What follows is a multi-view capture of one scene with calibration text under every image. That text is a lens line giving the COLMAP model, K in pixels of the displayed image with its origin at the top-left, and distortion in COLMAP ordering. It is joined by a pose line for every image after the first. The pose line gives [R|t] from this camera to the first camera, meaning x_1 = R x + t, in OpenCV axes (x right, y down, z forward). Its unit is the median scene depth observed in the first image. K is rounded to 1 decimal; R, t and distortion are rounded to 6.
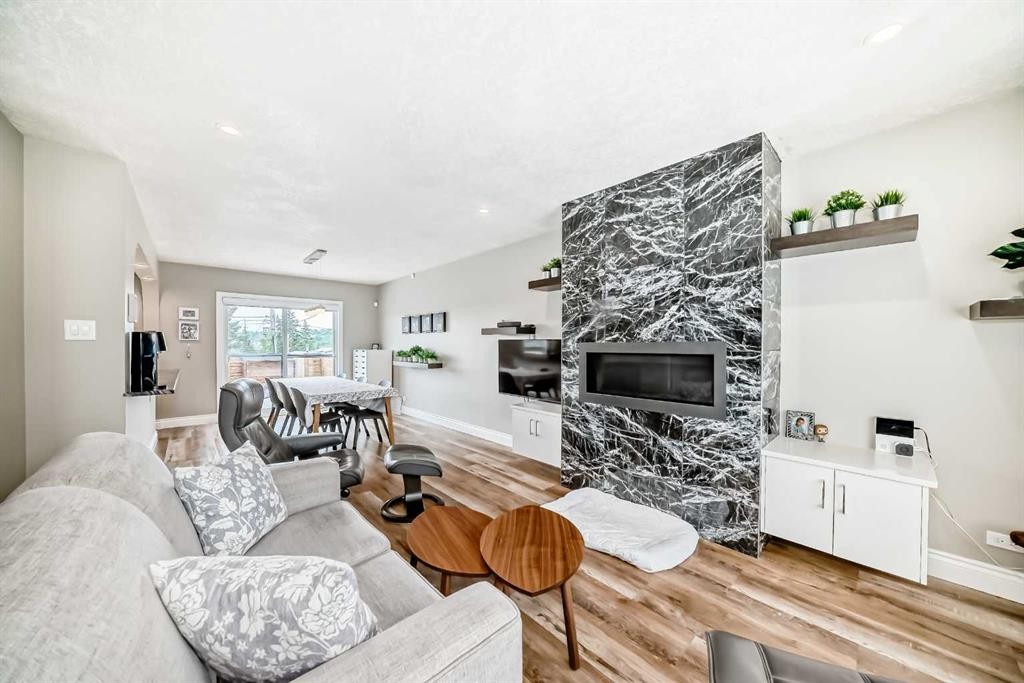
lens RADIAL K [[360.3, 0, 514.1], [0, 360.3, 348.7], [0, 0, 1]] dist [-0.027741, 0.008224]
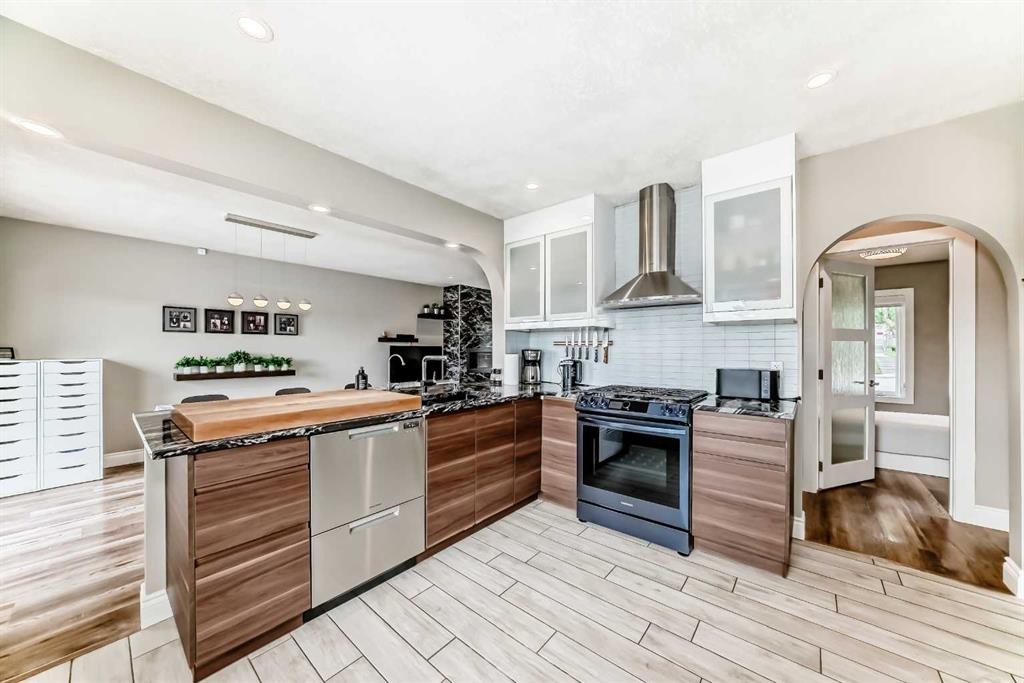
lens RADIAL K [[360.3, 0, 514.1], [0, 360.3, 348.7], [0, 0, 1]] dist [-0.027741, 0.008224]
pose [[-0.130283, -0.001921, 0.991475, -2.336666], [0.008855, 0.999956, 0.003101, -0.019390], [-0.991437, 0.009183, -0.130260, 1.084052]]
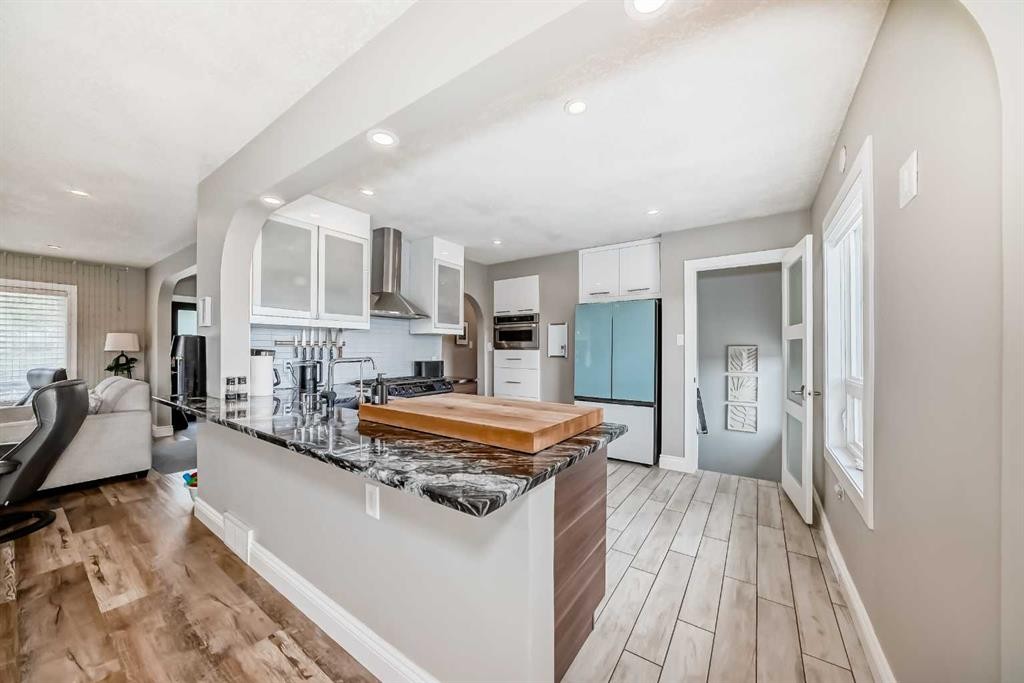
lens RADIAL K [[364.1, 0, 511.2], [0, 364.1, 344.1], [0, 0, 1]] dist [-0.026025, 0.008311]
pose [[-0.976531, -0.007822, -0.215236, -1.554629], [-0.006865, 0.999963, -0.005195, -0.027996], [0.215269, -0.003596, -0.976548, 1.982285]]
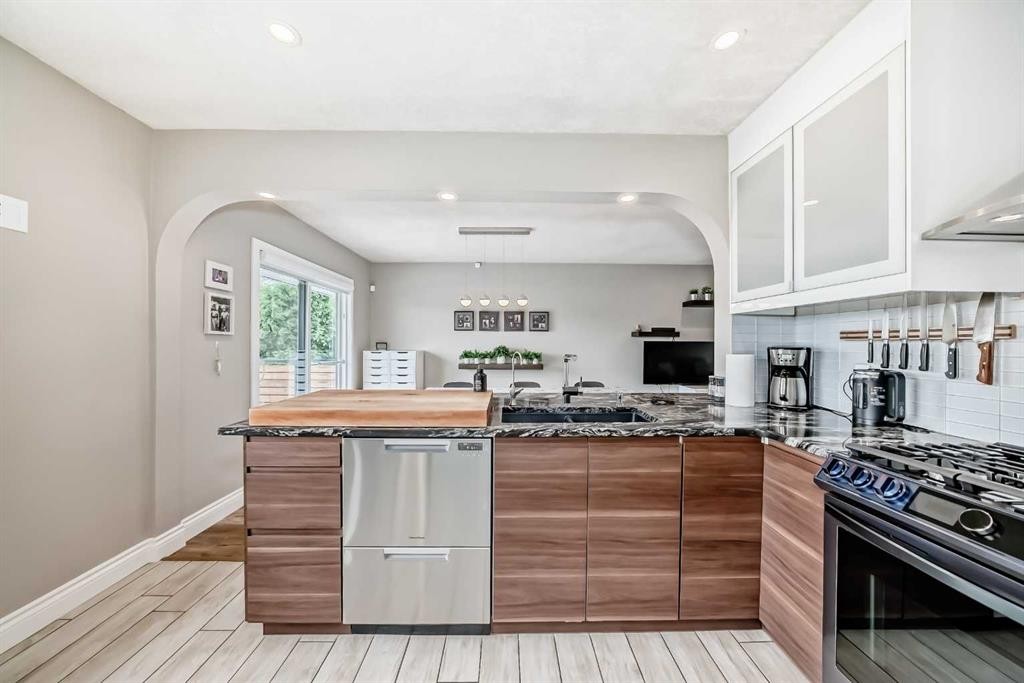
lens RADIAL K [[364.1, 0, 511.2], [0, 364.1, 344.1], [0, 0, 1]] dist [-0.026025, 0.008311]
pose [[0.664751, 0.000746, 0.747065, -1.968769], [0.003343, 0.999987, -0.003973, -0.016661], [-0.747058, 0.005138, 0.664739, 0.795652]]
